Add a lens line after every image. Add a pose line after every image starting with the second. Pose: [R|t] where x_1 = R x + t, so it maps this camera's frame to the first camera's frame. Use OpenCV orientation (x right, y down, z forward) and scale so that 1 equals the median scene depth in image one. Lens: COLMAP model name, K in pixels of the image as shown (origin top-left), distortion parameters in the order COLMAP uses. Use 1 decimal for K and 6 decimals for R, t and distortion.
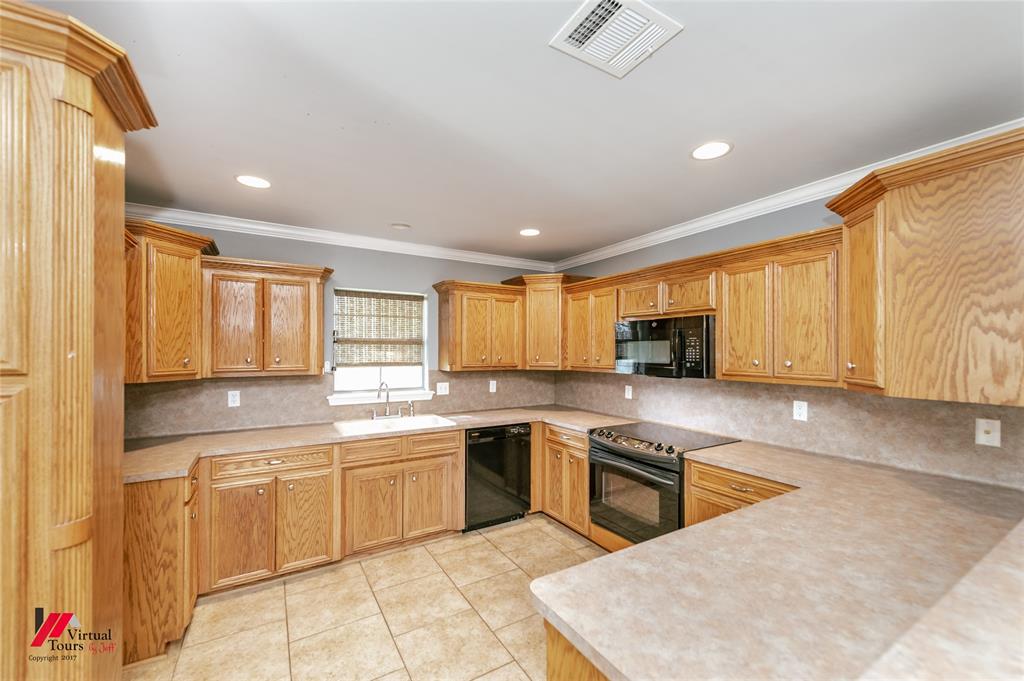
lens RADIAL K [[401.5, 0, 501.4], [0, 401.5, 350.2], [0, 0, 1]] dist [0.012390, -0.003924]
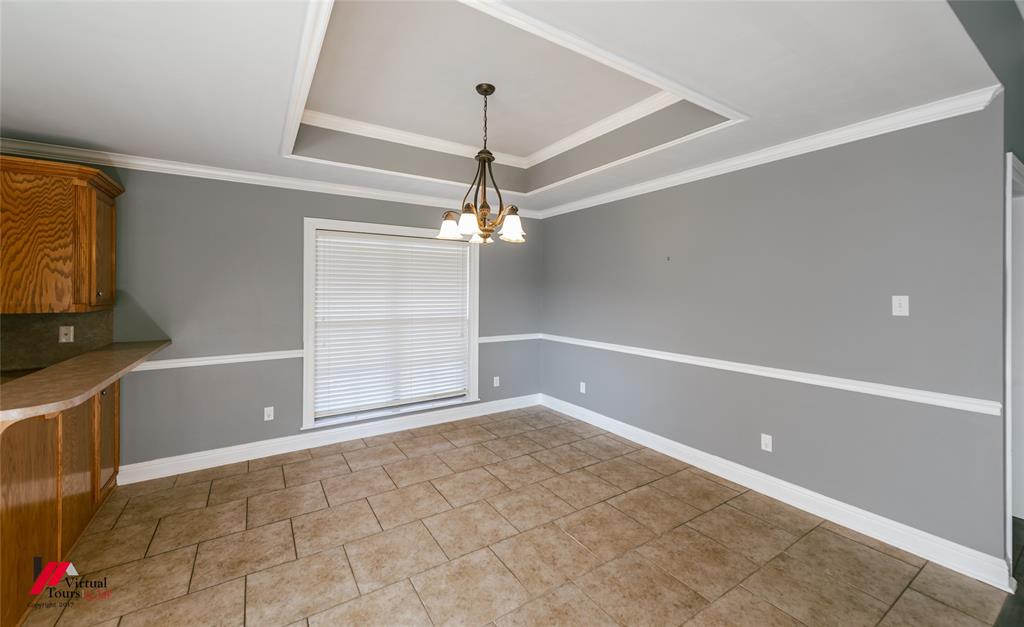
lens RADIAL K [[406.3, 0, 520.5], [0, 406.3, 288.9], [0, 0, 1]] dist [0.011166, -0.002653]
pose [[-0.056522, 0.003151, 0.998396, -0.328640], [-0.002883, 0.999990, -0.003319, 0.013786], [-0.998397, -0.003066, -0.056512, -0.439777]]
